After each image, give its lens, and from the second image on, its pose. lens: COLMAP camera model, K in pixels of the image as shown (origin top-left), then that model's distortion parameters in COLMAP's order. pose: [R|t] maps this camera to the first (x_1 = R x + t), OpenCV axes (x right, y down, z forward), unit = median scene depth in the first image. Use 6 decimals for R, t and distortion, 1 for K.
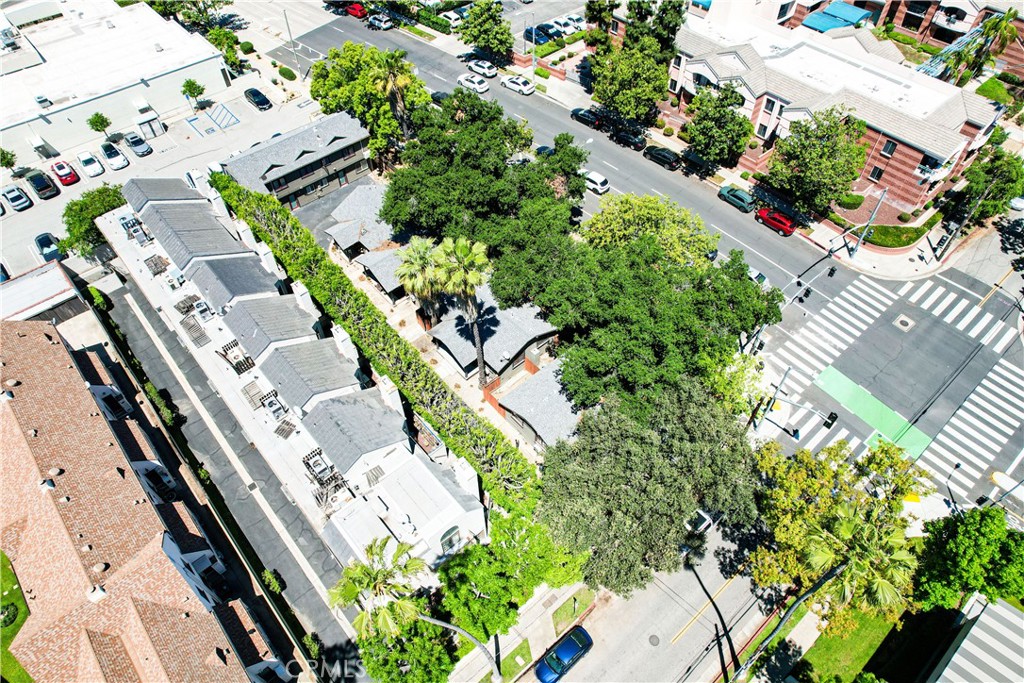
lens RADIAL K [[650.7, 0, 517.3], [0, 650.7, 337.5], [0, 0, 1]] dist [-0.059039, 0.053539]
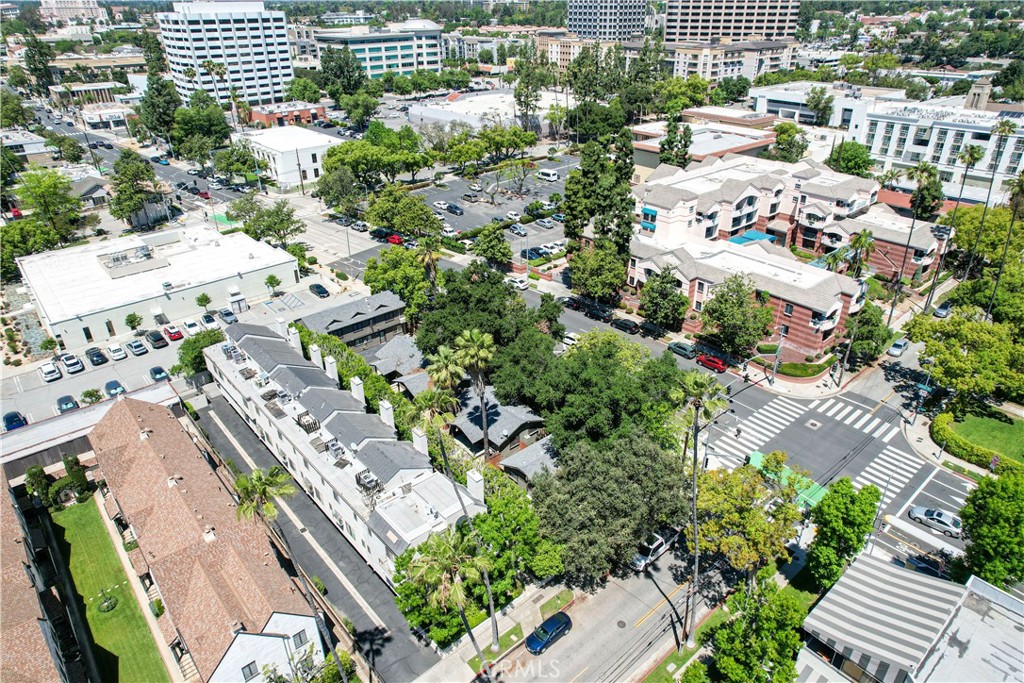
lens RADIAL K [[650.7, 0, 513.5], [0, 650.7, 341.8], [0, 0, 1]] dist [-0.059039, 0.053539]
pose [[0.999977, 0.002055, -0.006512, 0.006531], [-0.004369, 0.925437, -0.378876, 0.284696], [0.005248, 0.378896, 0.925424, -0.239256]]
